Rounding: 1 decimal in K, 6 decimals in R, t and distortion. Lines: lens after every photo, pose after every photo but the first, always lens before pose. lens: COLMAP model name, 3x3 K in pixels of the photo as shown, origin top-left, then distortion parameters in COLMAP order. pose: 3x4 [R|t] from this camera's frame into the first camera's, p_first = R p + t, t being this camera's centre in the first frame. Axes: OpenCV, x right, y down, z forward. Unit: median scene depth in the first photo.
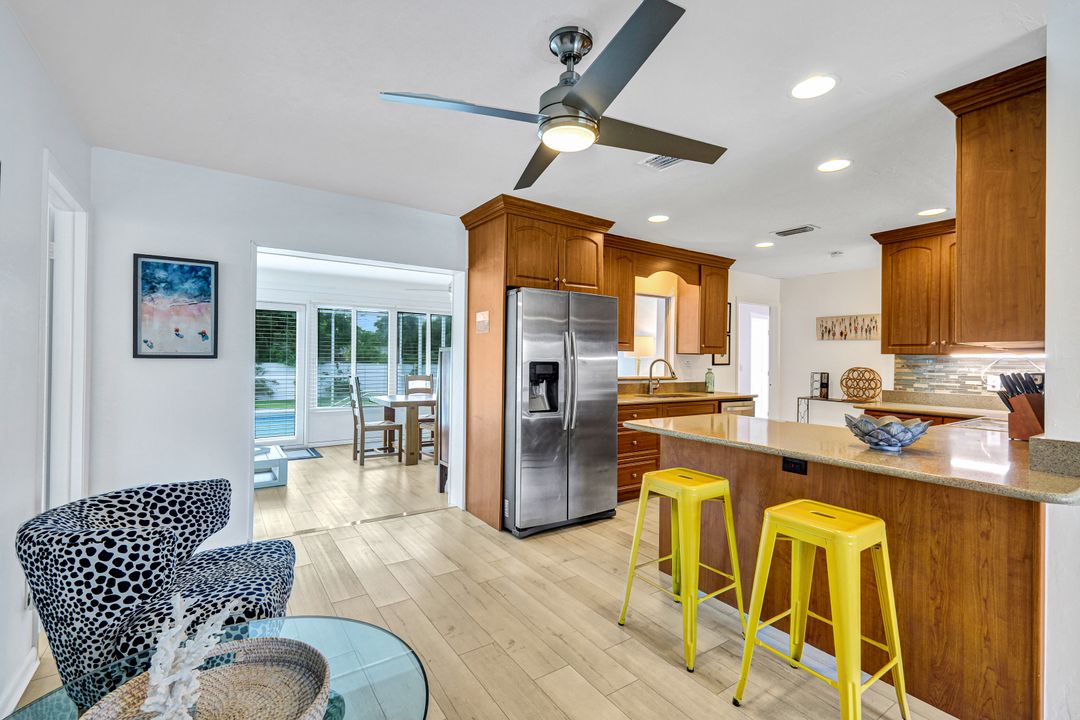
lens RADIAL K [[473.5, 0, 539.7], [0, 473.5, 358.3], [0, 0, 1]] dist [0.006443, -0.001695]
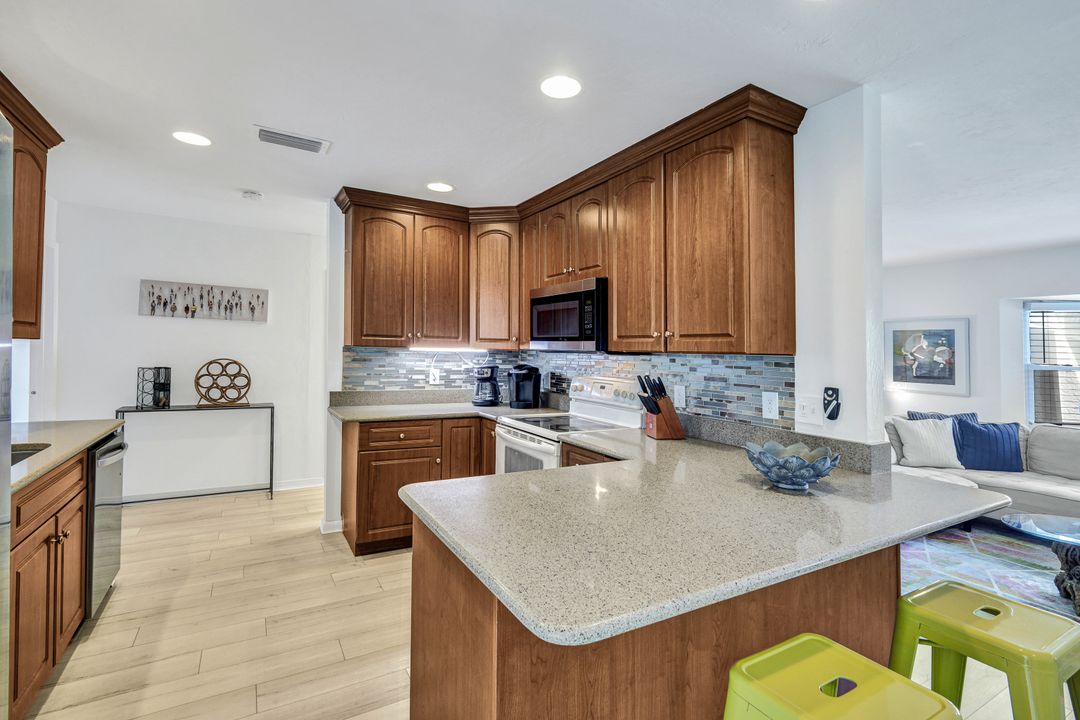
lens RADIAL K [[502.2, 0, 555.1], [0, 502.2, 343.9], [0, 0, 1]] dist [0.003682, 0.000745]
pose [[0.053393, 0.007660, 0.998544, -0.080883], [-0.024379, 0.999683, -0.006365, -0.015006], [-0.998276, -0.024003, 0.053563, 0.638638]]
